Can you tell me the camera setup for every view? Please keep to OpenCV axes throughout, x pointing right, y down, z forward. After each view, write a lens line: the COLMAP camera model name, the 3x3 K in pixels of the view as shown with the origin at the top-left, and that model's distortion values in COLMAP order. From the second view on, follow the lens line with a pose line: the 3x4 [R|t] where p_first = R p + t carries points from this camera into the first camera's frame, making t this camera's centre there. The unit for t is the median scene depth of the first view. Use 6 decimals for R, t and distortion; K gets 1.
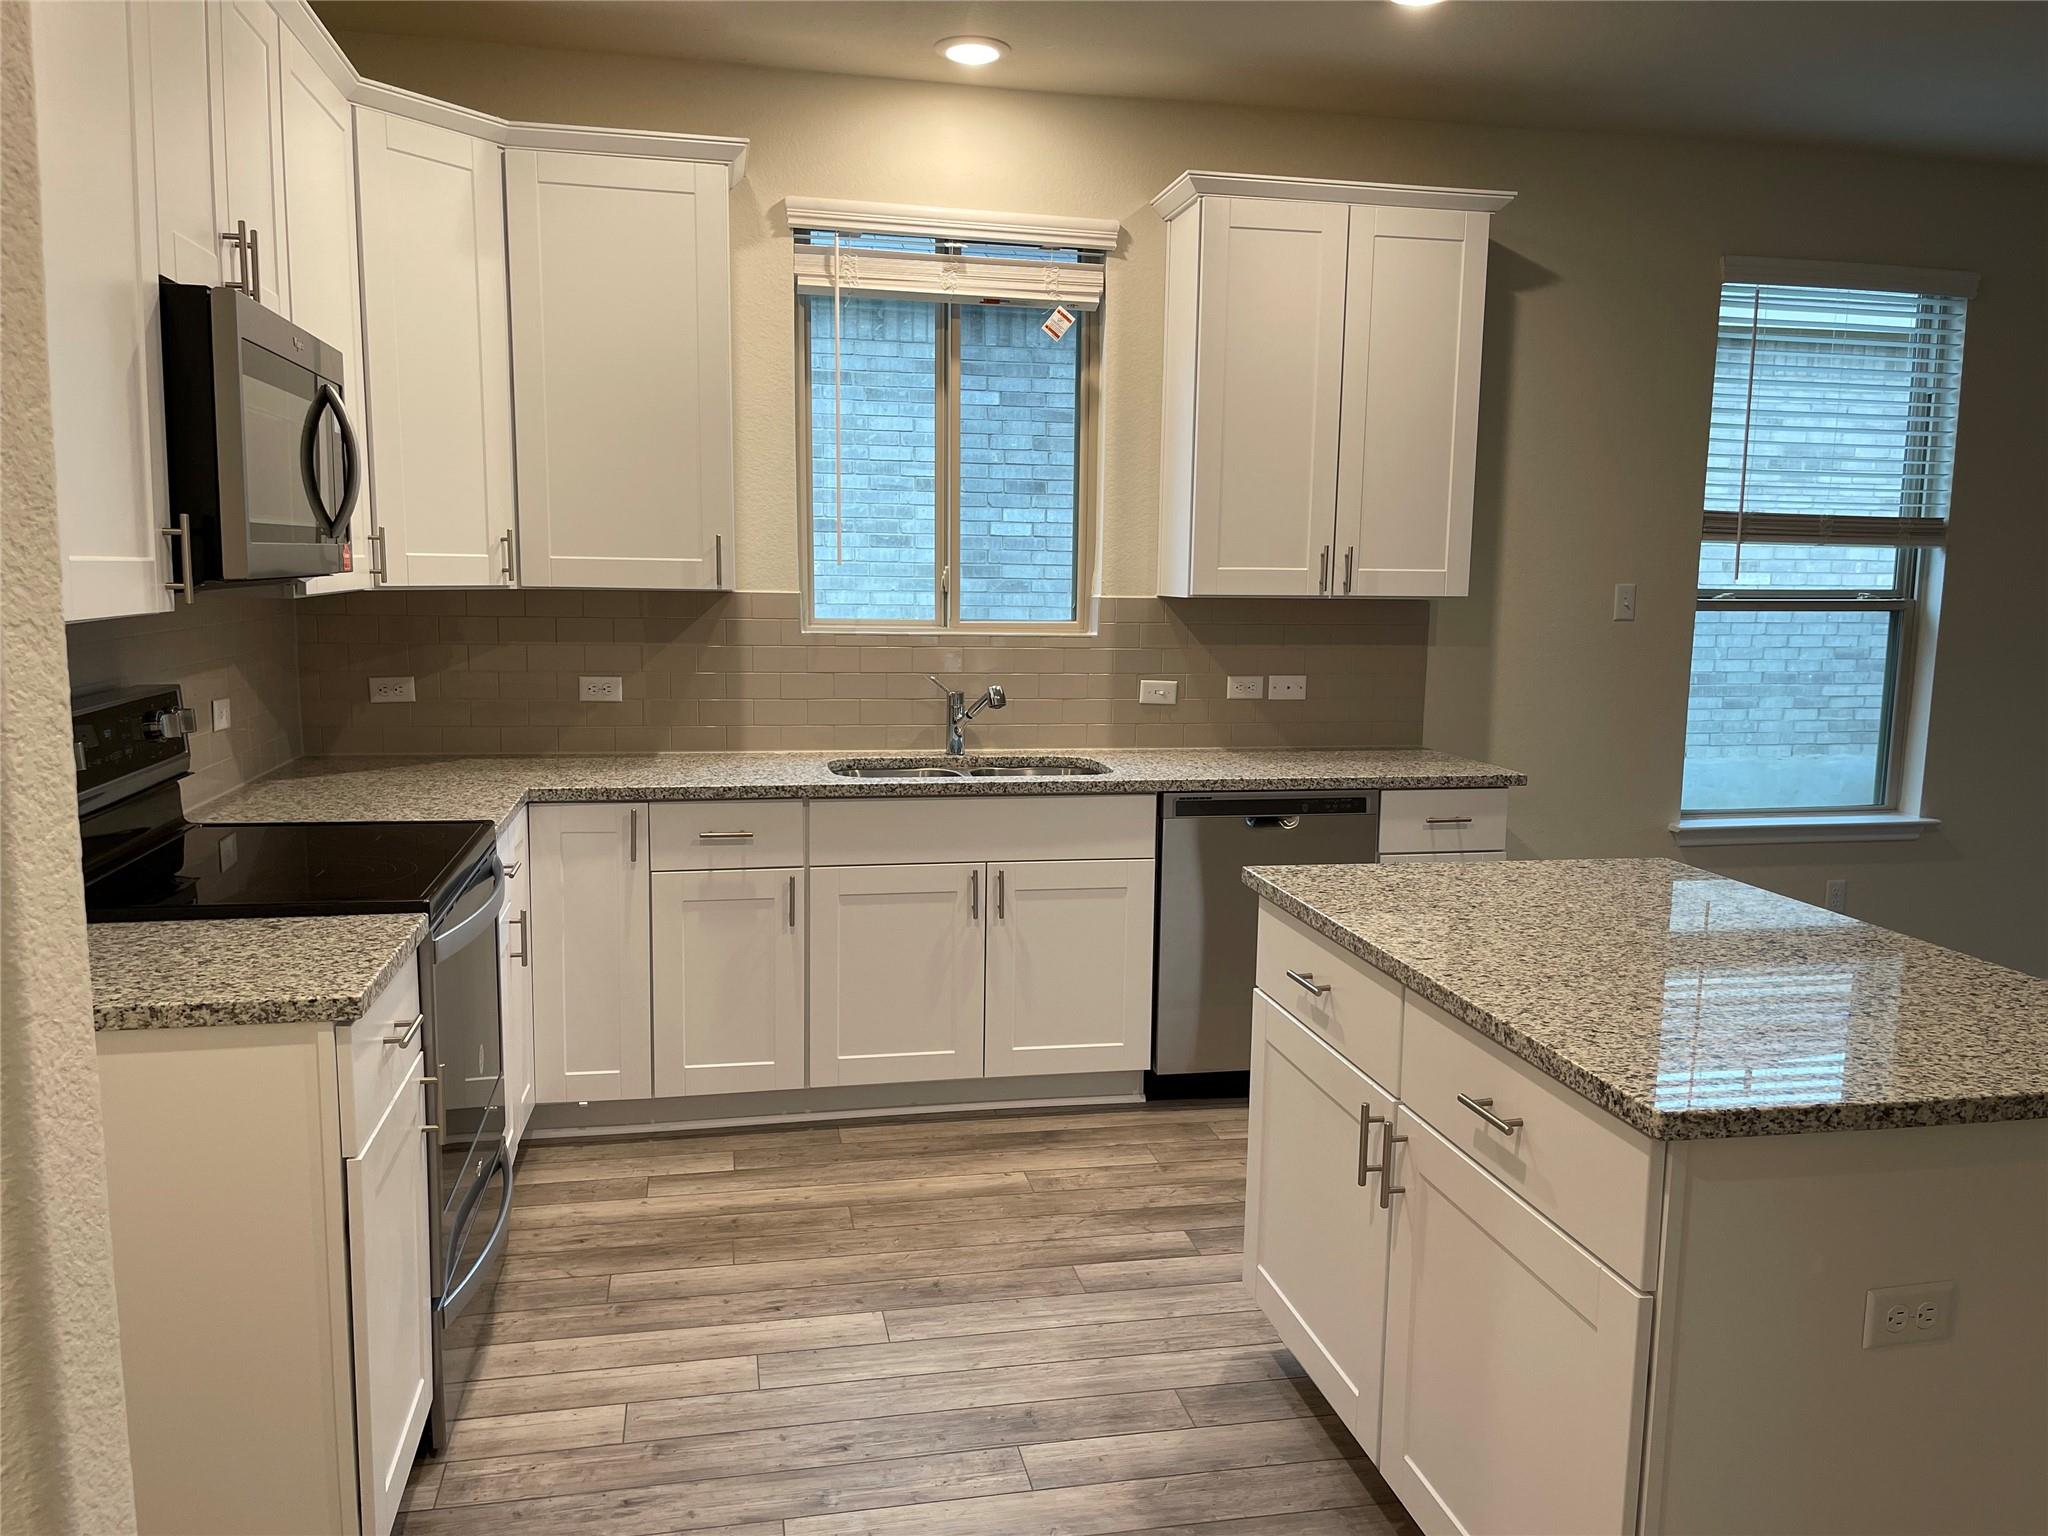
lens RADIAL K [[1543.0, 0, 1019.6], [0, 1543.0, 776.4], [0, 0, 1]] dist [0.060896, -0.054631]
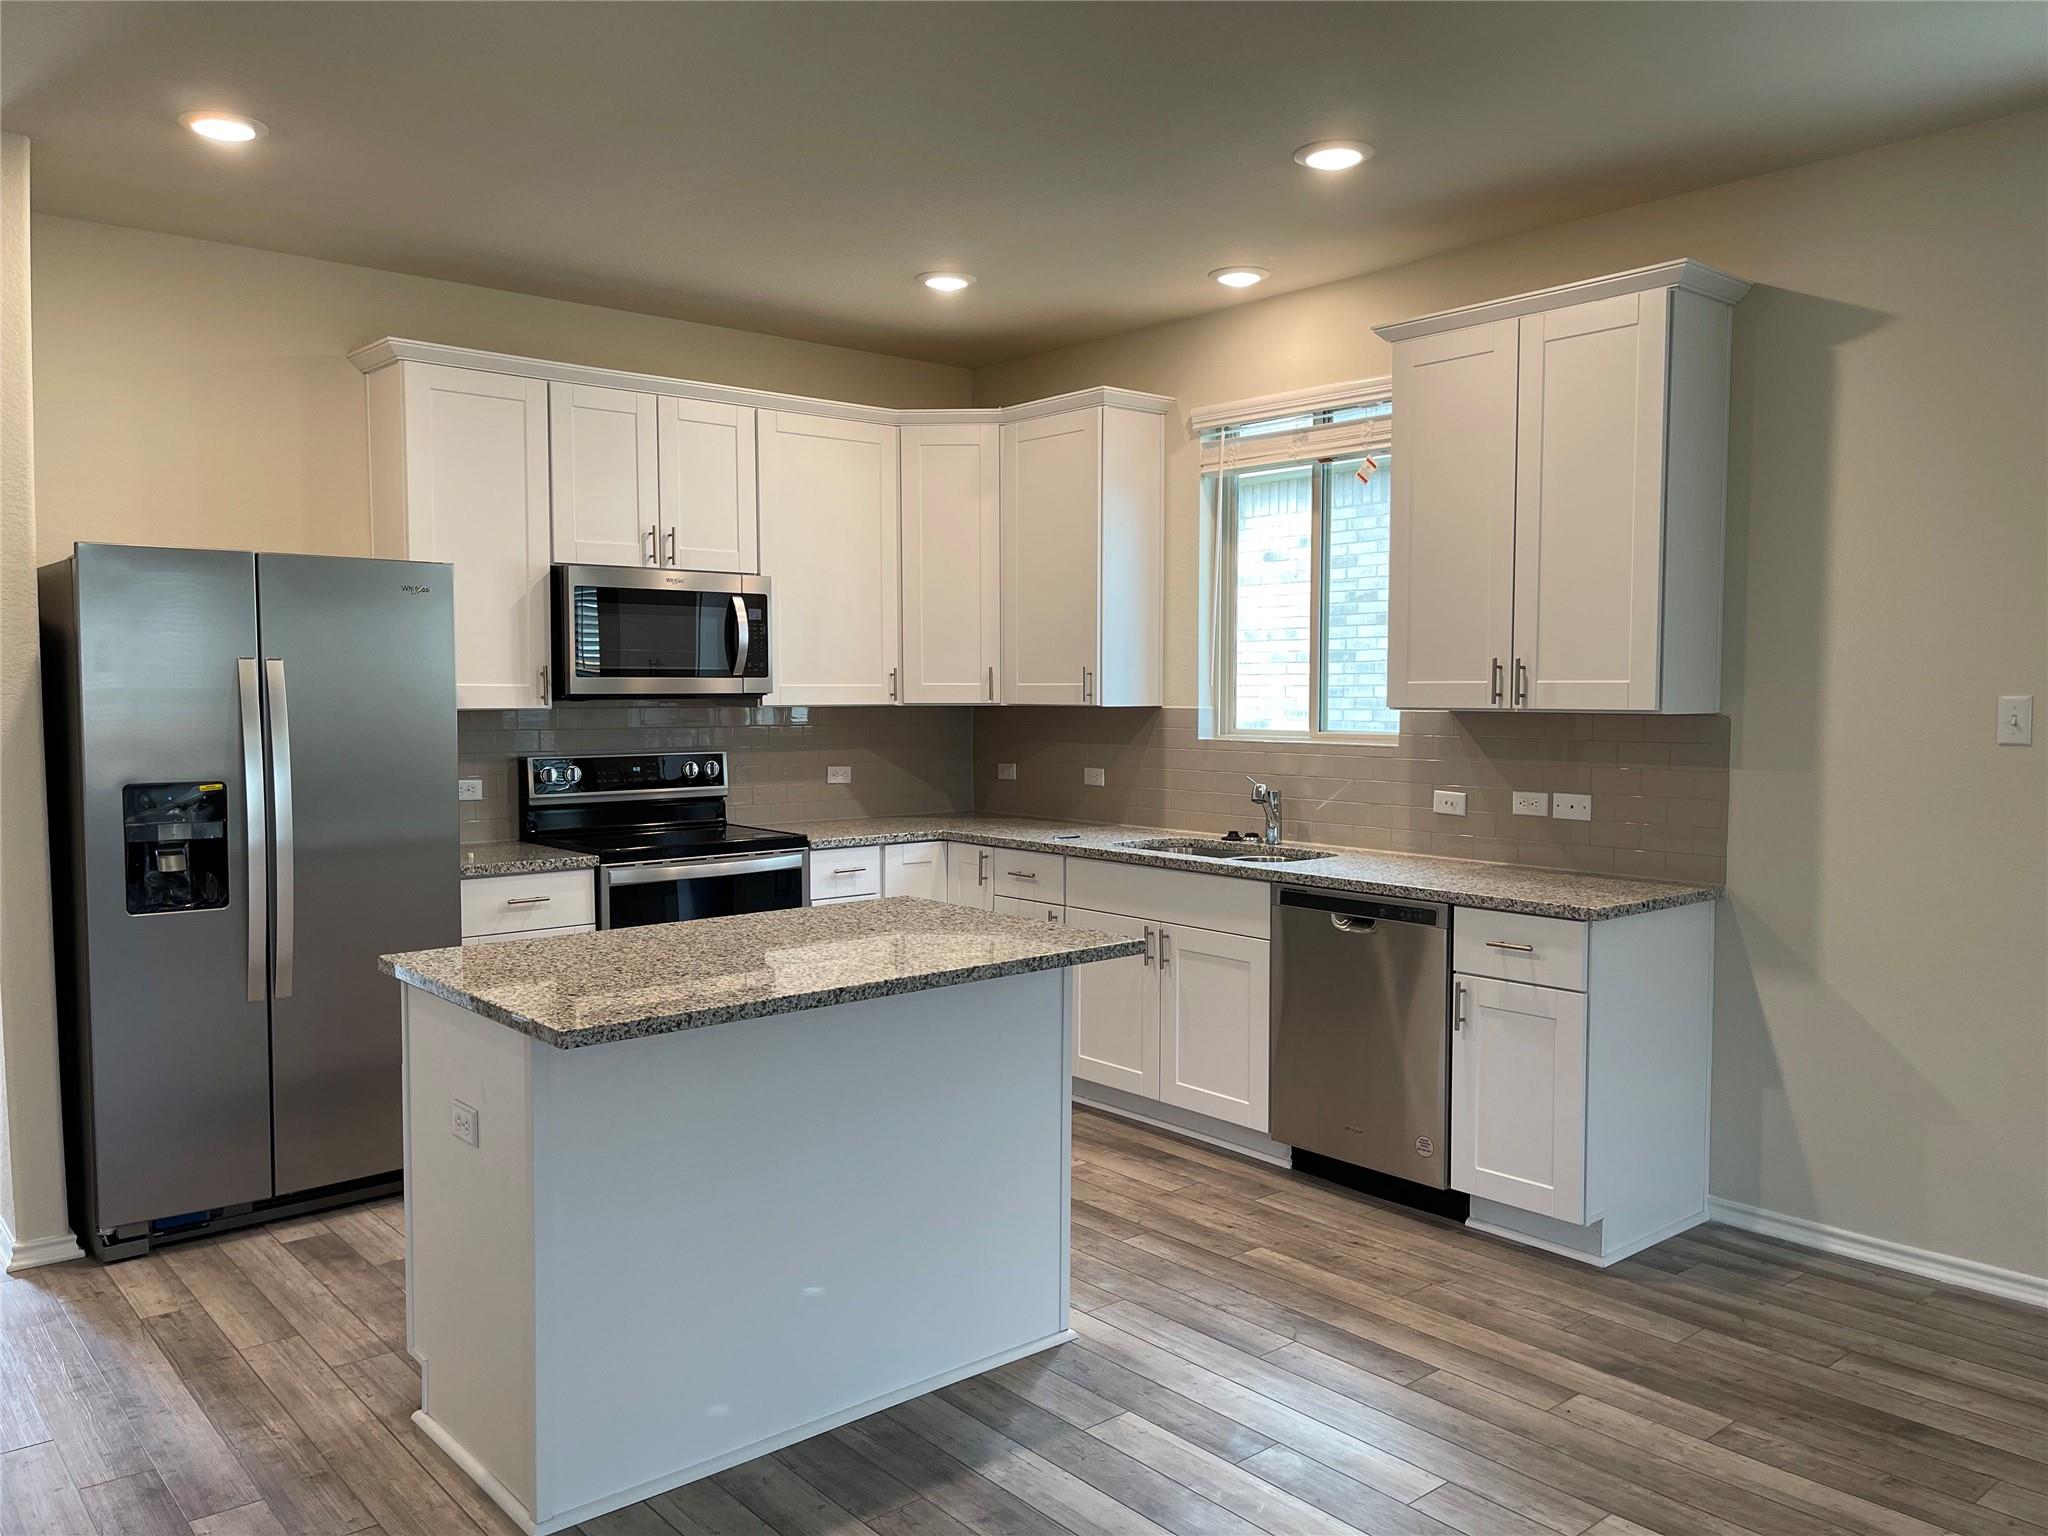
lens RADIAL K [[1543.0, 0, 1029.8], [0, 1543.0, 767.1], [0, 0, 1]] dist [0.060896, -0.054631]
pose [[0.477564, 0.029901, -0.878088, 0.969995], [-0.107821, 0.993861, -0.024797, -0.025154], [0.871956, 0.106518, 0.477856, 0.291529]]
